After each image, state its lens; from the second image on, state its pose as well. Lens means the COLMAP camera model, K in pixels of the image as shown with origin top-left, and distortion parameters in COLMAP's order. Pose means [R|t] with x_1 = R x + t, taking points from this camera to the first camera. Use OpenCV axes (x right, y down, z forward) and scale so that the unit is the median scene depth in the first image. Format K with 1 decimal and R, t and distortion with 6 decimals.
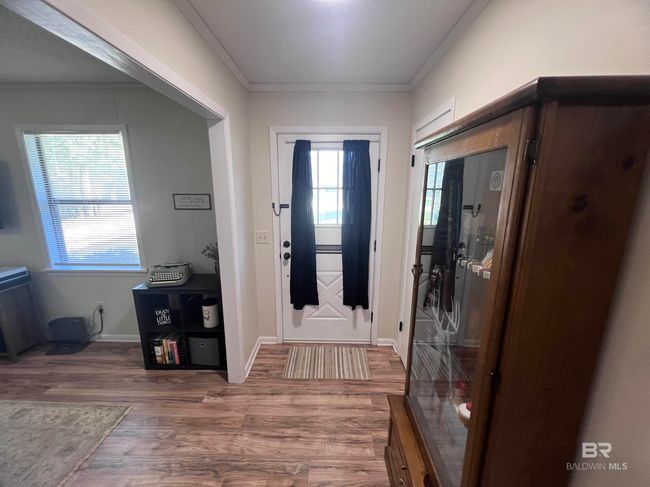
lens RADIAL K [[256.4, 0, 322.7], [0, 256.4, 243.8], [0, 0, 1]] dist [0.003793, 0.000293]
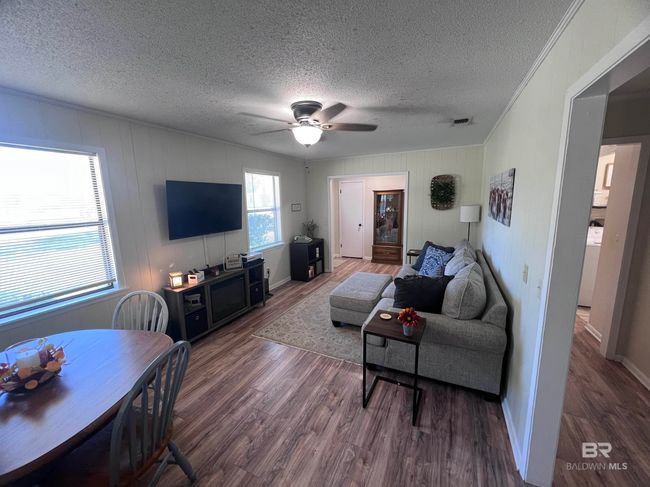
lens RADIAL K [[256.4, 0, 325.4], [0, 256.4, 241.9], [0, 0, 1]] dist [0.003793, 0.000293]
pose [[0.407991, -0.157715, 0.899260, -2.582769], [0.225590, 0.971840, 0.068095, 0.035822], [-0.884676, 0.175082, 0.432081, -0.145465]]
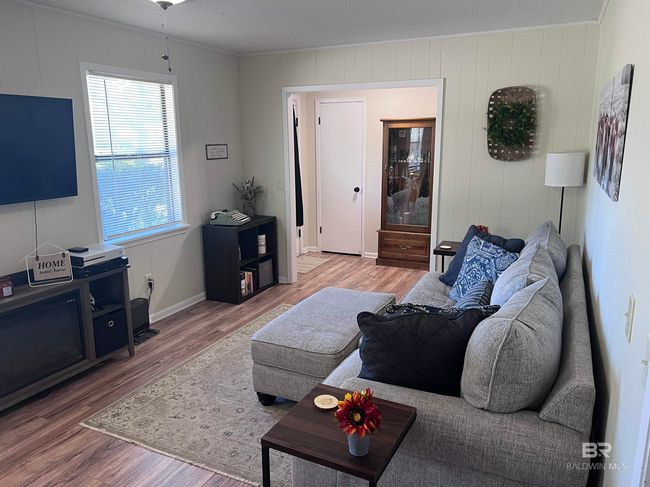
lens RADIAL K [[483.0, 0, 327.6], [0, 483.0, 242.7], [0, 0, 1]] dist [0.027809, -0.017705]
pose [[0.399956, -0.197696, 0.894959, -2.346989], [0.213664, 0.969667, 0.118713, 0.071218], [-0.891282, 0.143741, 0.430065, -0.259194]]
